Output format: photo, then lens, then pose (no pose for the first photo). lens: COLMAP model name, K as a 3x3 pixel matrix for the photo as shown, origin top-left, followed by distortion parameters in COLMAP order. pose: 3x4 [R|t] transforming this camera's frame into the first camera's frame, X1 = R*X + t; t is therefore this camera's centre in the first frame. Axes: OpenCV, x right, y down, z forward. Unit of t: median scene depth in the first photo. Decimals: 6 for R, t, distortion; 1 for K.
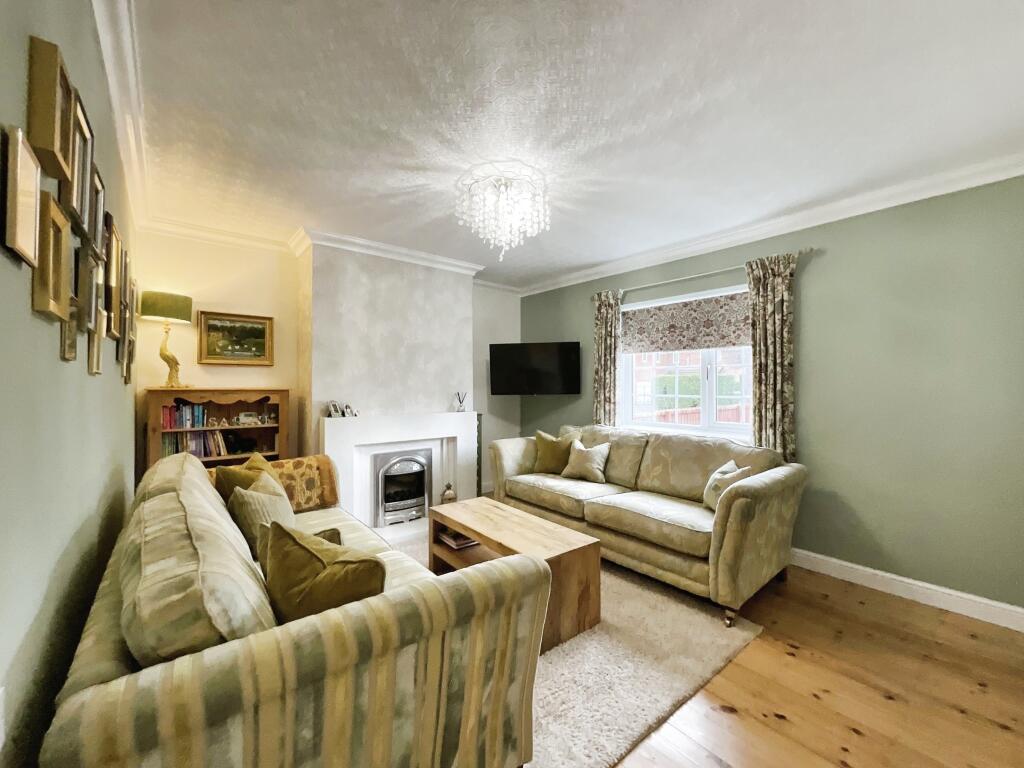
lens RADIAL K [[420.7, 0, 512.0], [0, 420.7, 384.0], [0, 0, 1]] dist [-0.002504, -0.000080]
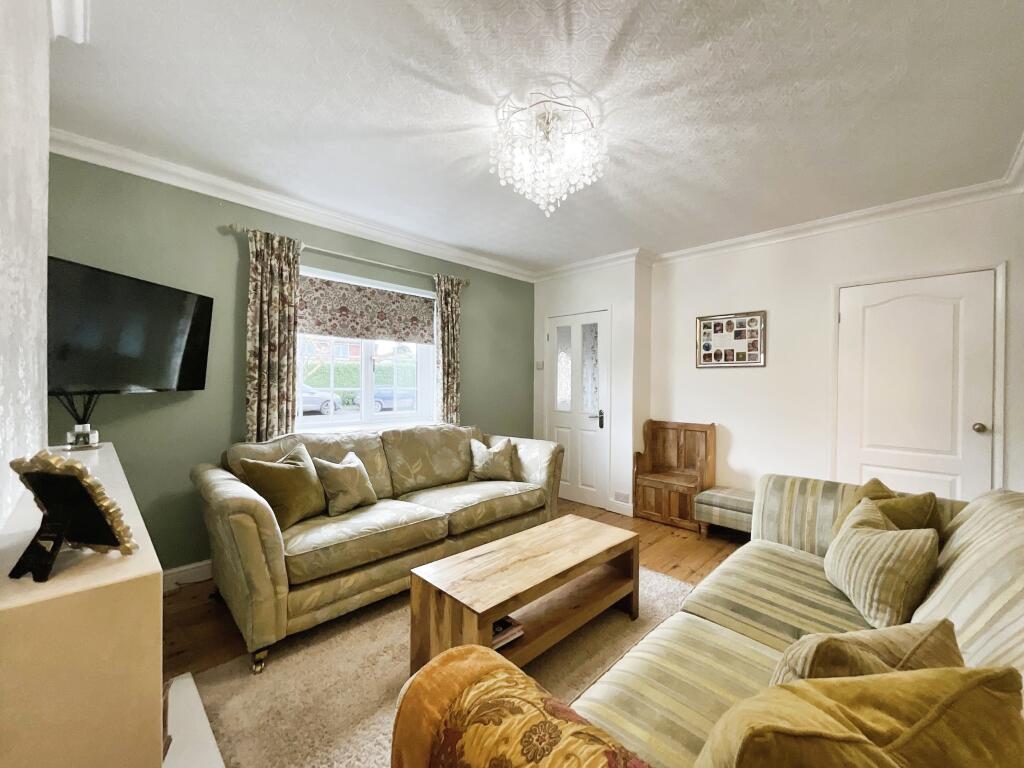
lens RADIAL K [[418.6, 0, 512.0], [0, 418.6, 384.0], [0, 0, 1]] dist [0.084084, -0.000017]
pose [[-0.105115, -0.023950, 0.994172, -0.601182], [-0.023971, 0.999481, 0.021544, -0.009733], [-0.994171, -0.021566, -0.105634, 0.831052]]
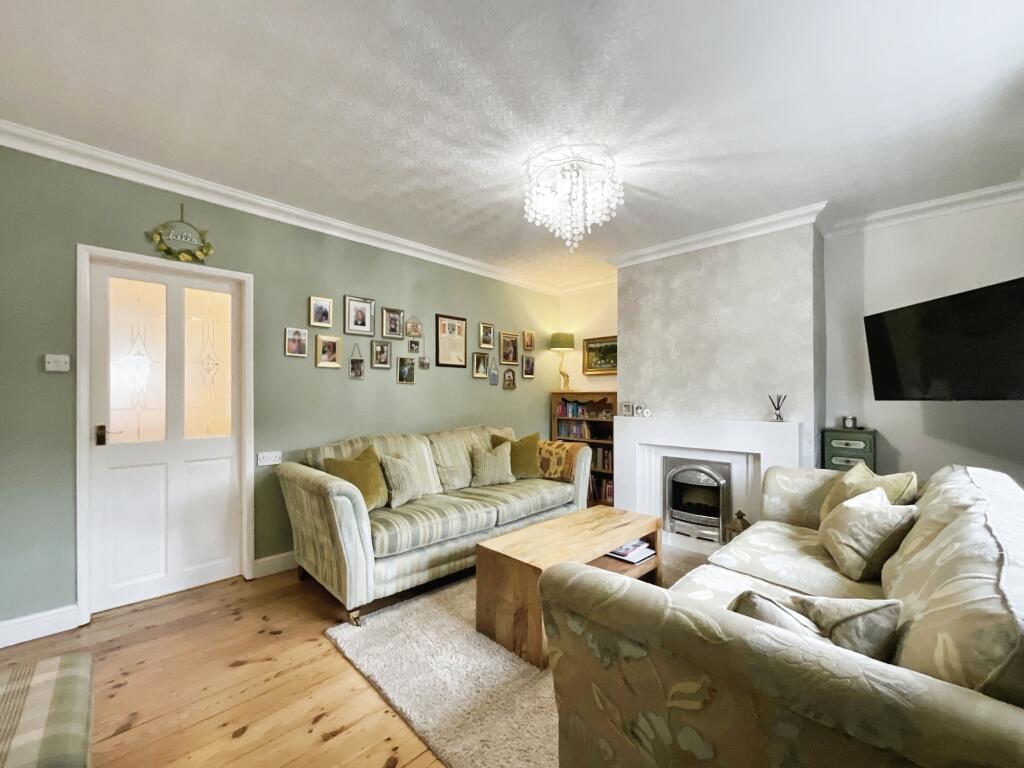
lens RADIAL K [[421.7, 0, 510.3], [0, 421.7, 393.4], [0, 0, 1]] dist [-0.000604, -0.000011]
pose [[0.102932, -0.008835, -0.994649, 0.652359], [0.004807, 0.999953, -0.008385, 0.025049], [0.994677, -0.003919, 0.102969, 0.549334]]
